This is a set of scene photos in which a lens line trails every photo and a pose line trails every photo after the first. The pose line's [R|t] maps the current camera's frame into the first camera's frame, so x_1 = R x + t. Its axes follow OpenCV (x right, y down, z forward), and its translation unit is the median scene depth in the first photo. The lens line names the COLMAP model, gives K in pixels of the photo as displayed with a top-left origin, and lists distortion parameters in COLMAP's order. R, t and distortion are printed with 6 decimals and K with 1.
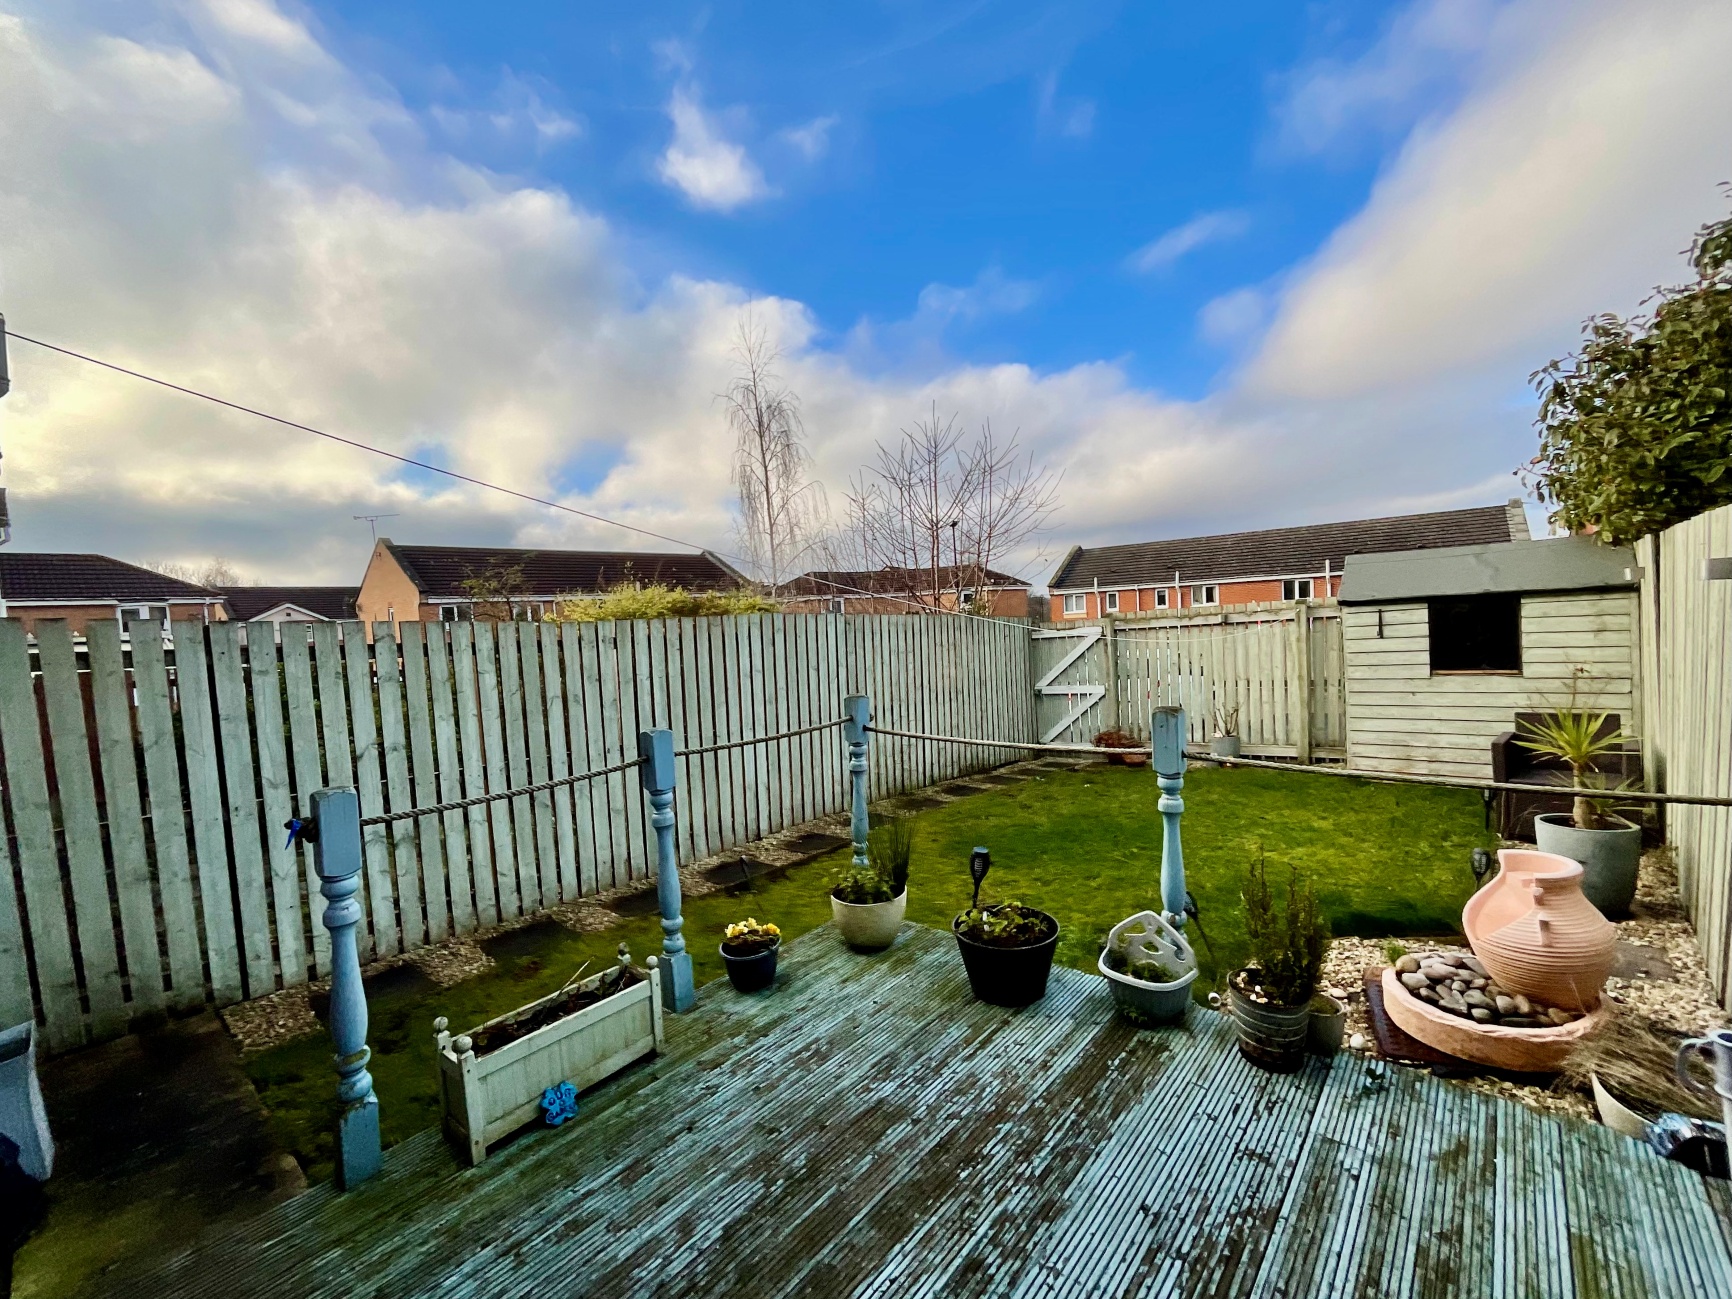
lens RADIAL K [[741.9, 0, 866.4], [0, 741.9, 653.1], [0, 0, 1]] dist [-0.000823, 0.000295]
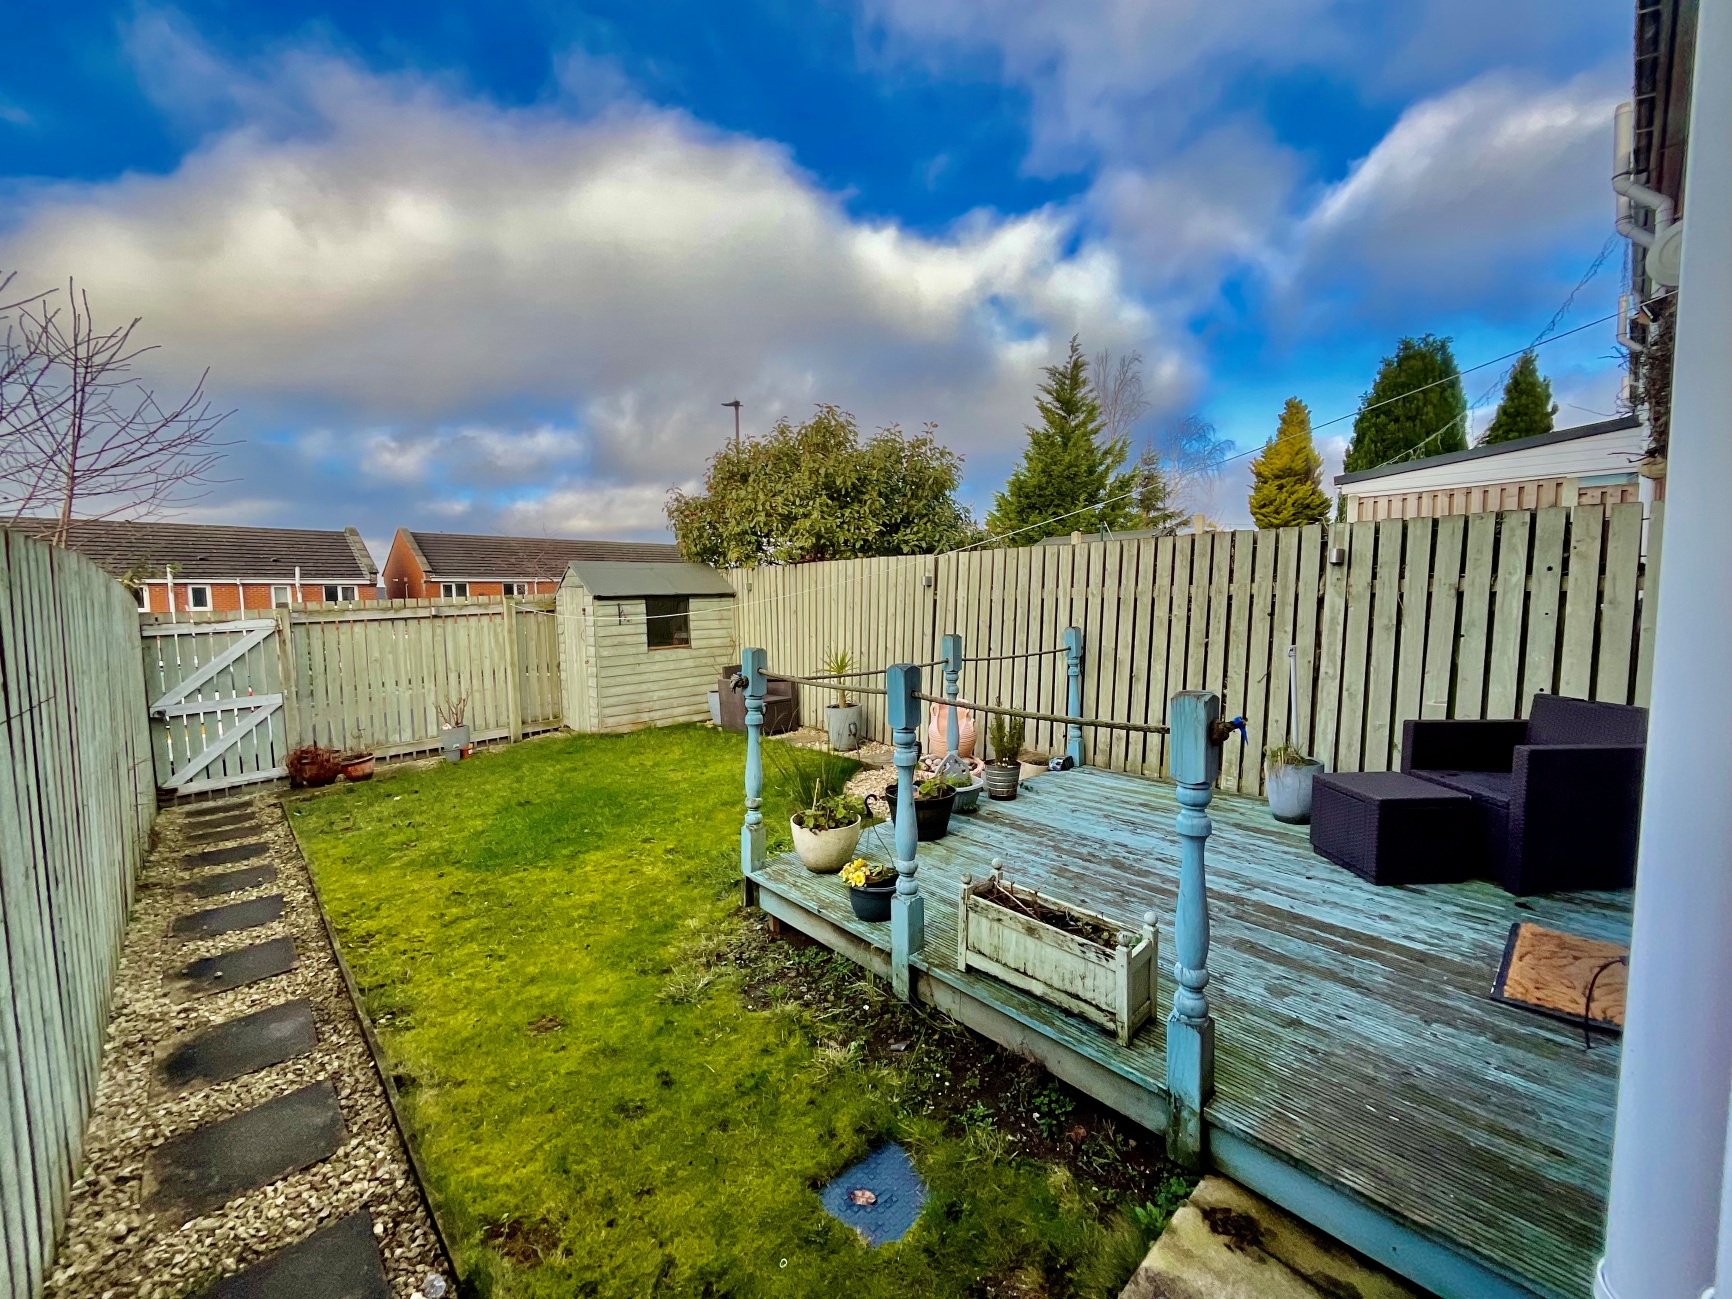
lens RADIAL K [[696.4, 0, 869.1], [0, 696.4, 701.2], [0, 0, 1]] dist [0.000651, 0.000201]
pose [[0.094550, -0.093950, 0.991077, -0.521432], [0.056922, 0.994418, 0.088836, 0.030566], [-0.993891, 0.048014, 0.099370, 0.434129]]
